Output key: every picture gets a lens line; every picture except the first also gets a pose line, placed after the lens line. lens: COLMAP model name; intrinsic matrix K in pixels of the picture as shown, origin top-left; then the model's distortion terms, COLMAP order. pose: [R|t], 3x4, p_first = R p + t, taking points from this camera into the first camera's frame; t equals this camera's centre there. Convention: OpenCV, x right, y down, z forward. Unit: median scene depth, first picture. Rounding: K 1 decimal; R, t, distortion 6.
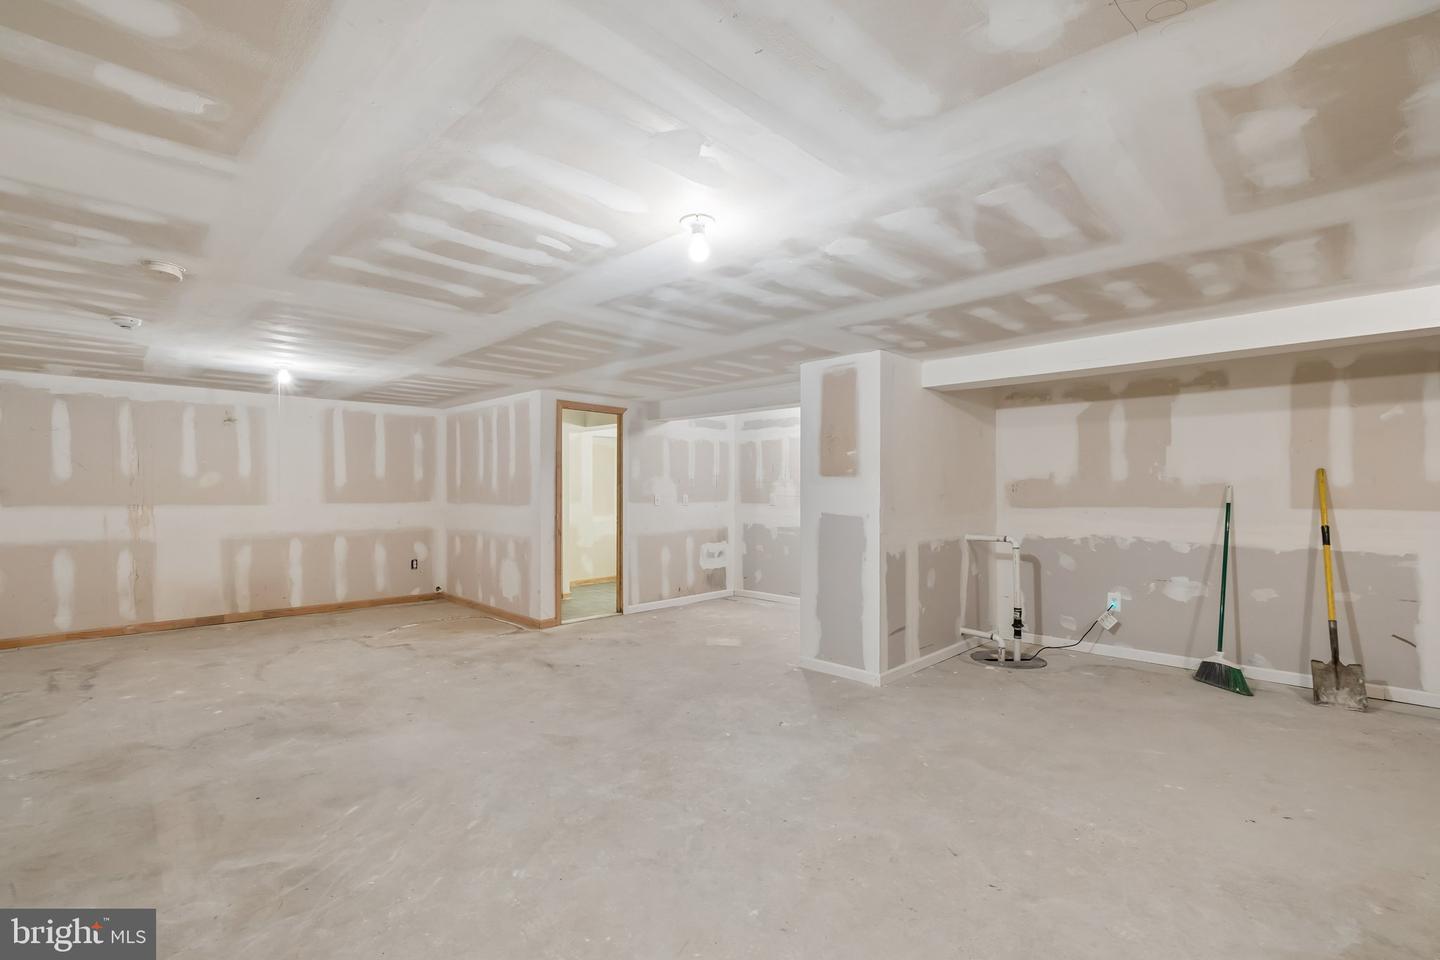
lens RADIAL K [[631.4, 0, 705.5], [0, 631.4, 485.5], [0, 0, 1]] dist [-0.013860, -0.000400]
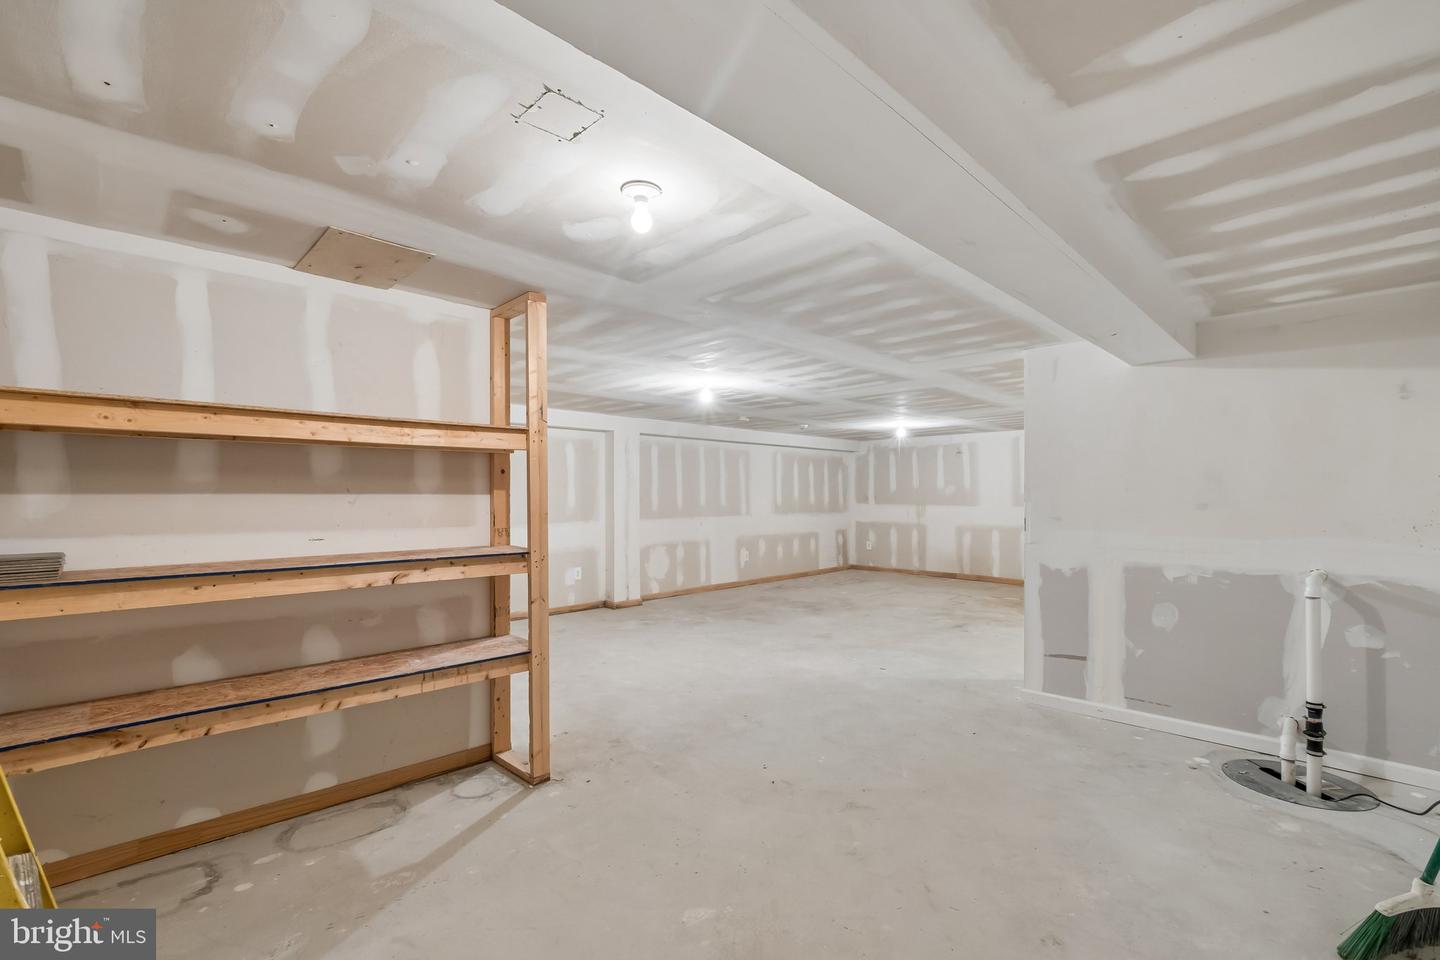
lens RADIAL K [[631.4, 0, 716.9], [0, 631.4, 487.2], [0, 0, 1]] dist [-0.013860, -0.000400]
pose [[0.018297, -0.012808, -0.999751, 1.096914], [0.004863, 0.999907, -0.012721, 0.001967], [0.999821, -0.004629, 0.018357, 0.458505]]
